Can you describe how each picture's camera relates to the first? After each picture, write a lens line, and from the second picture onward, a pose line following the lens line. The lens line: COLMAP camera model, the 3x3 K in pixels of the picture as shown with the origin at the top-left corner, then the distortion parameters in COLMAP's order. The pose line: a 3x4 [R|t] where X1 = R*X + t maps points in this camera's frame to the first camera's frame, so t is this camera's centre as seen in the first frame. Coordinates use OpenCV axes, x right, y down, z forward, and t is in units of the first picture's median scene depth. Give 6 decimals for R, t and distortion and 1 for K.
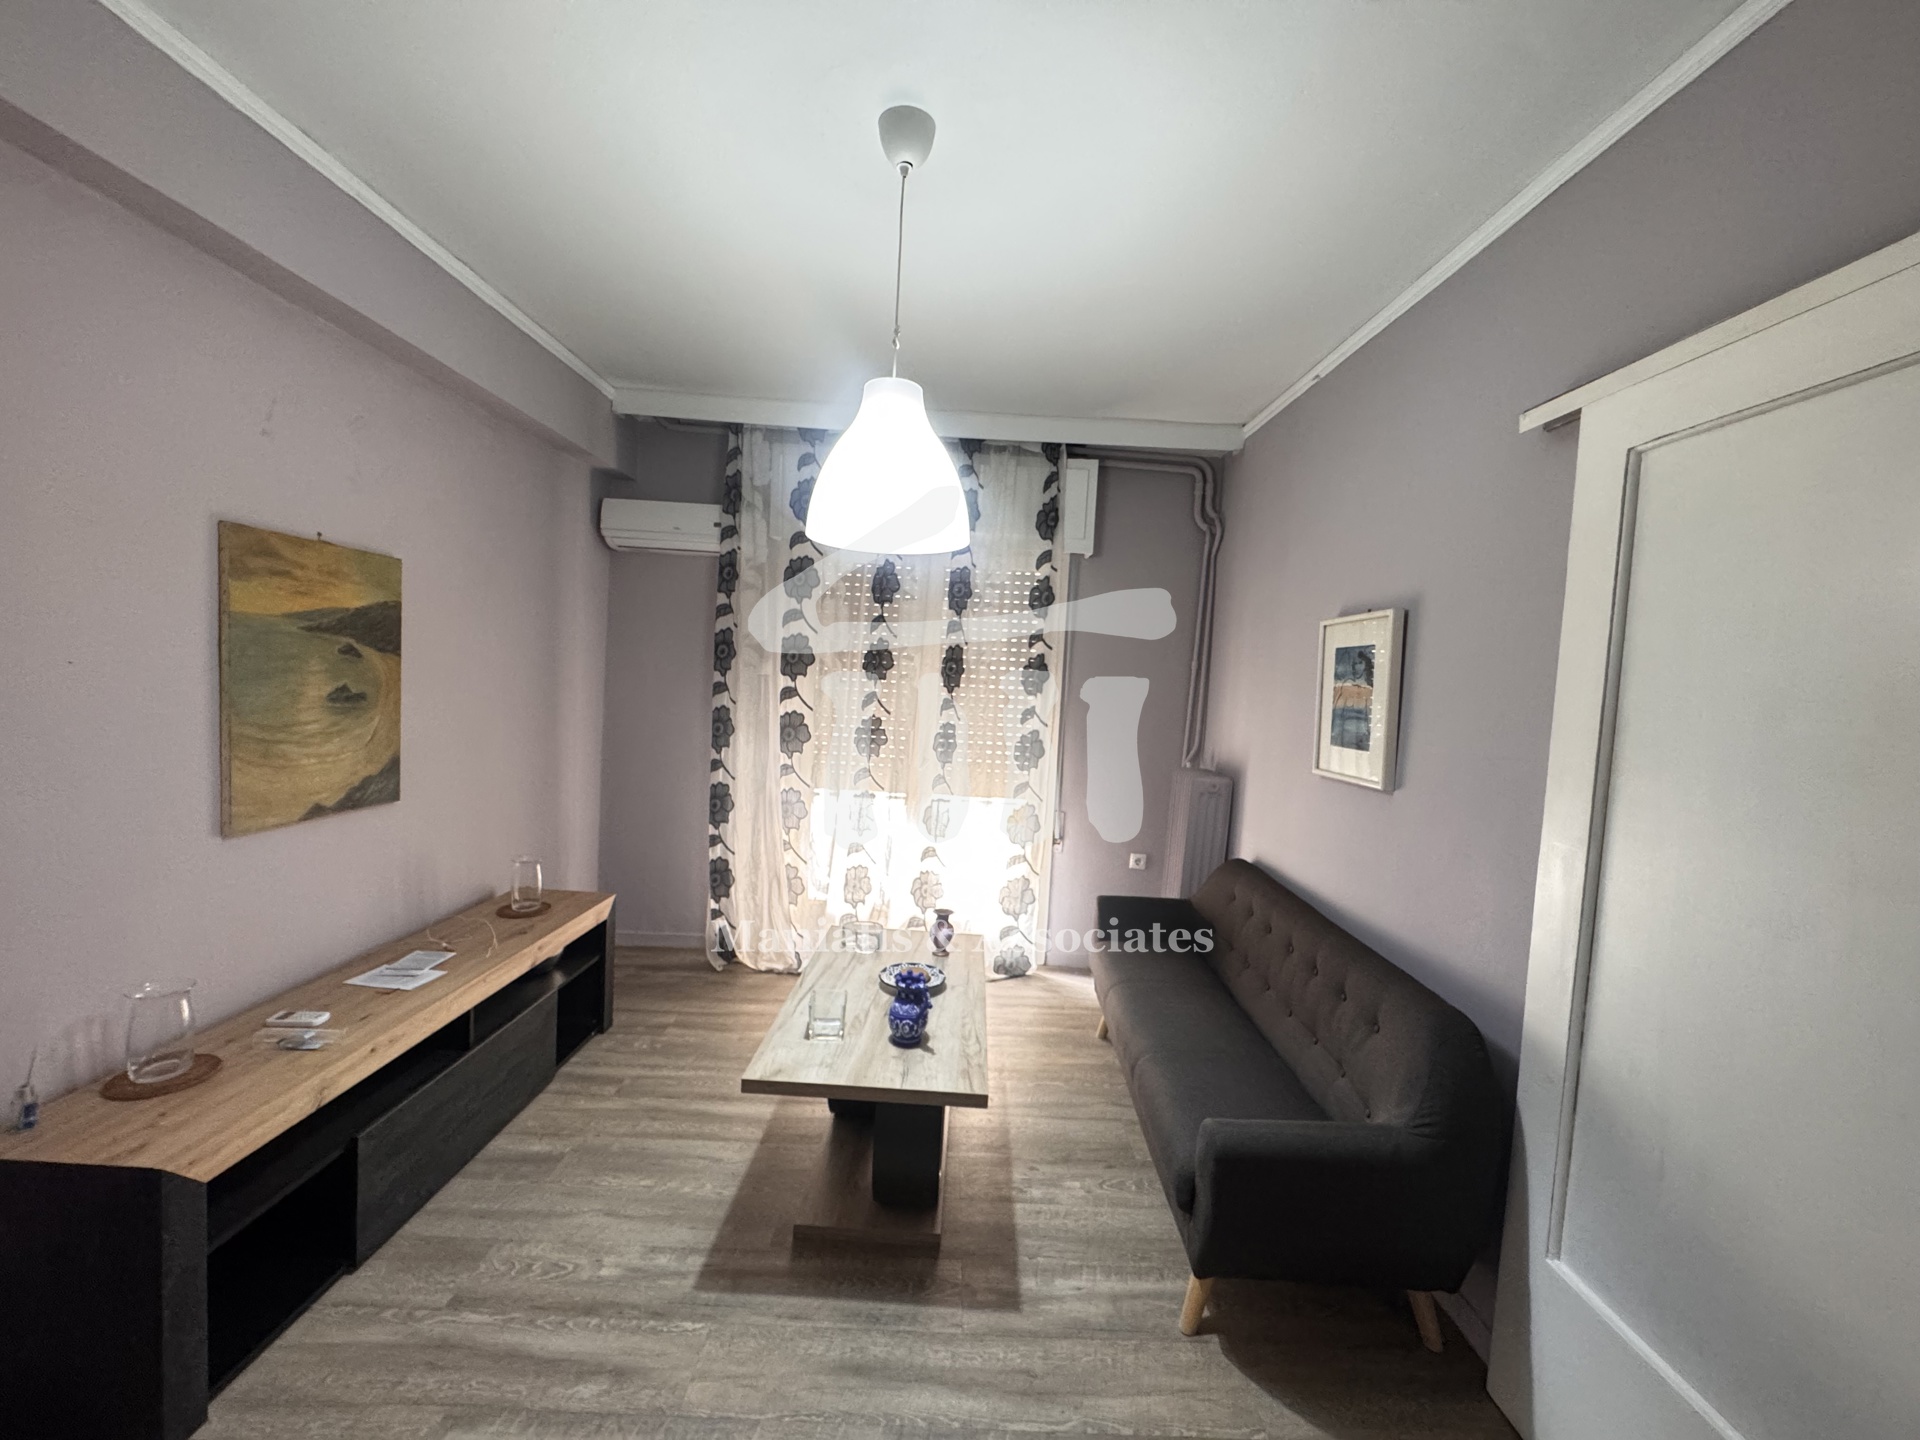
lens RADIAL K [[765.9, 0, 959.0], [0, 765.9, 722.1], [0, 0, 1]] dist [-0.003177, 0.000425]
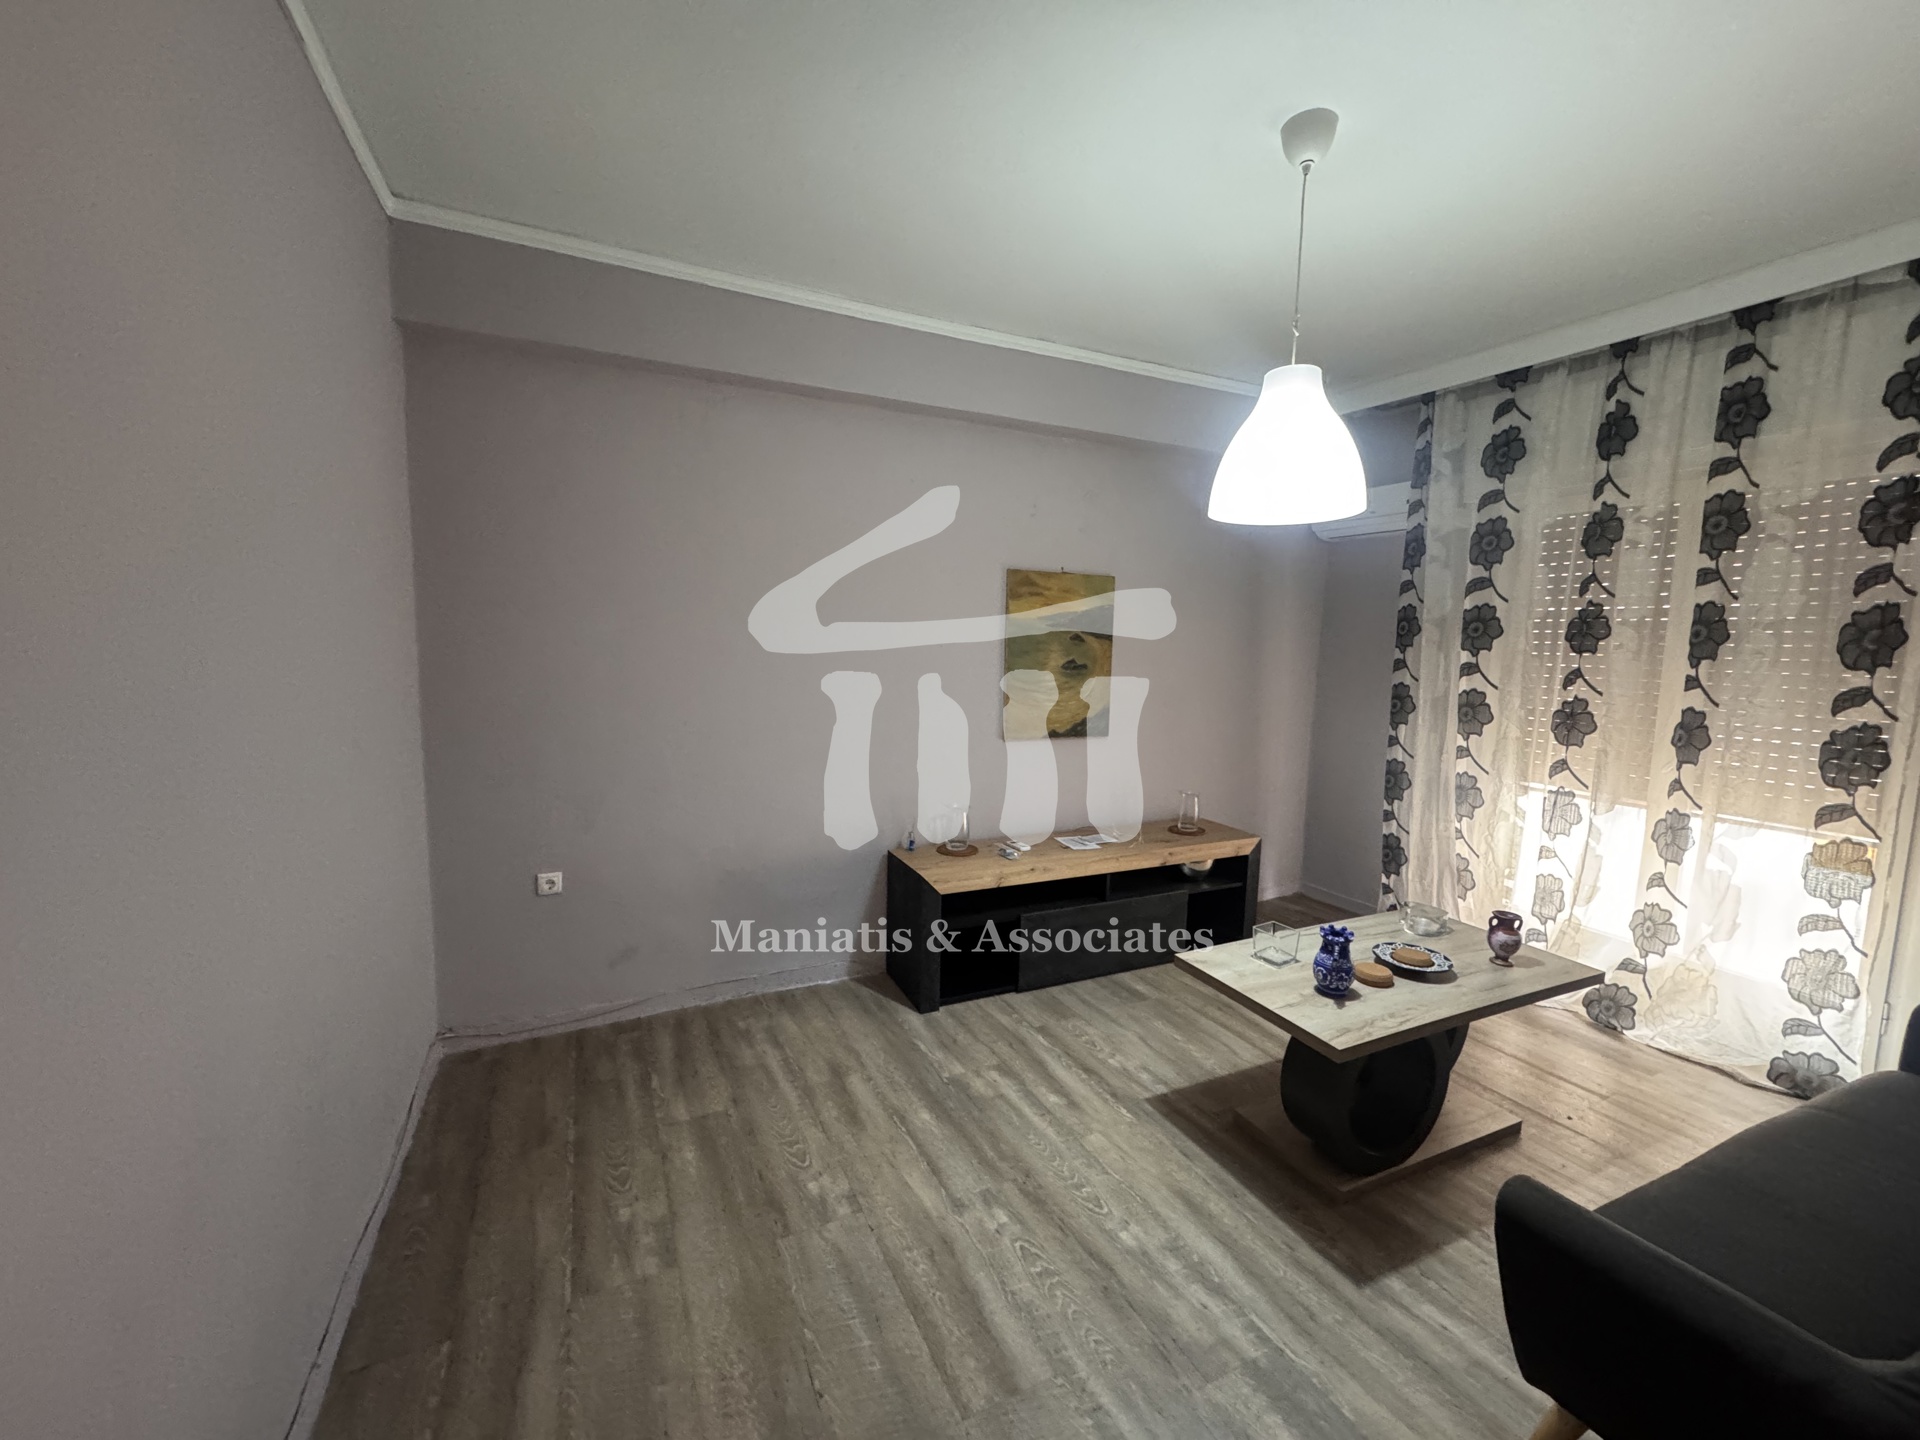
lens RADIAL K [[765.9, 0, 965.6], [0, 765.9, 722.7], [0, 0, 1]] dist [-0.003177, 0.000425]
pose [[0.438225, 0.055927, -0.897124, 0.553971], [-0.050800, 0.998008, 0.037401, 0.036232], [0.897429, 0.029184, 0.440193, 0.083483]]
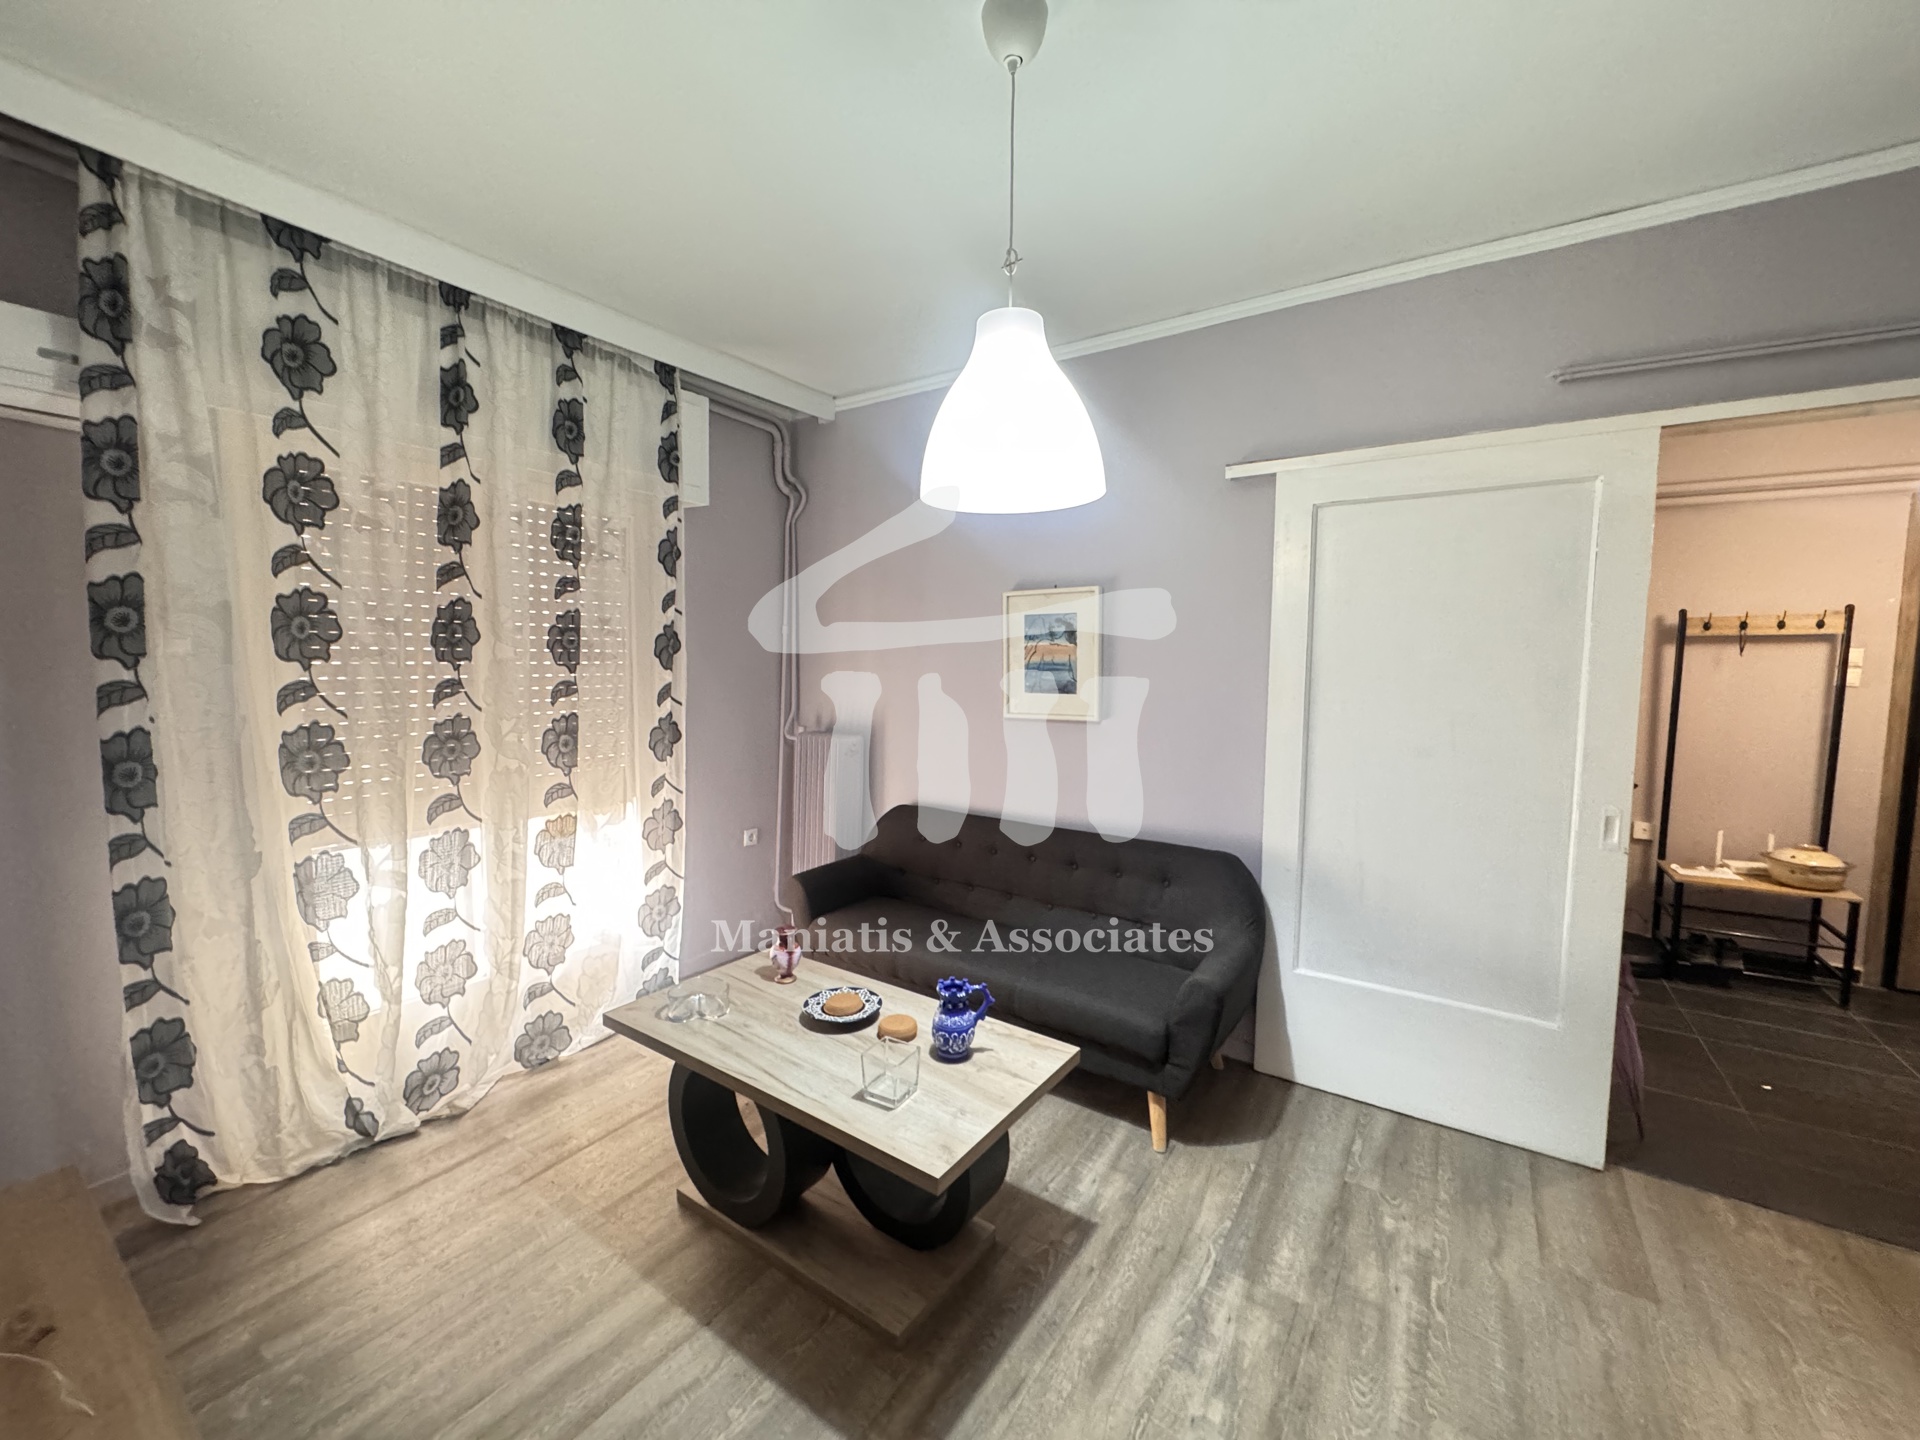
lens RADIAL K [[765.9, 0, 961.2], [0, 765.9, 723.3], [0, 0, 1]] dist [-0.003177, 0.000425]
pose [[0.557490, -0.118816, 0.821637, -0.678771], [0.074276, 0.992875, 0.093181, -0.050454], [-0.826854, 0.009081, 0.562343, 0.429179]]
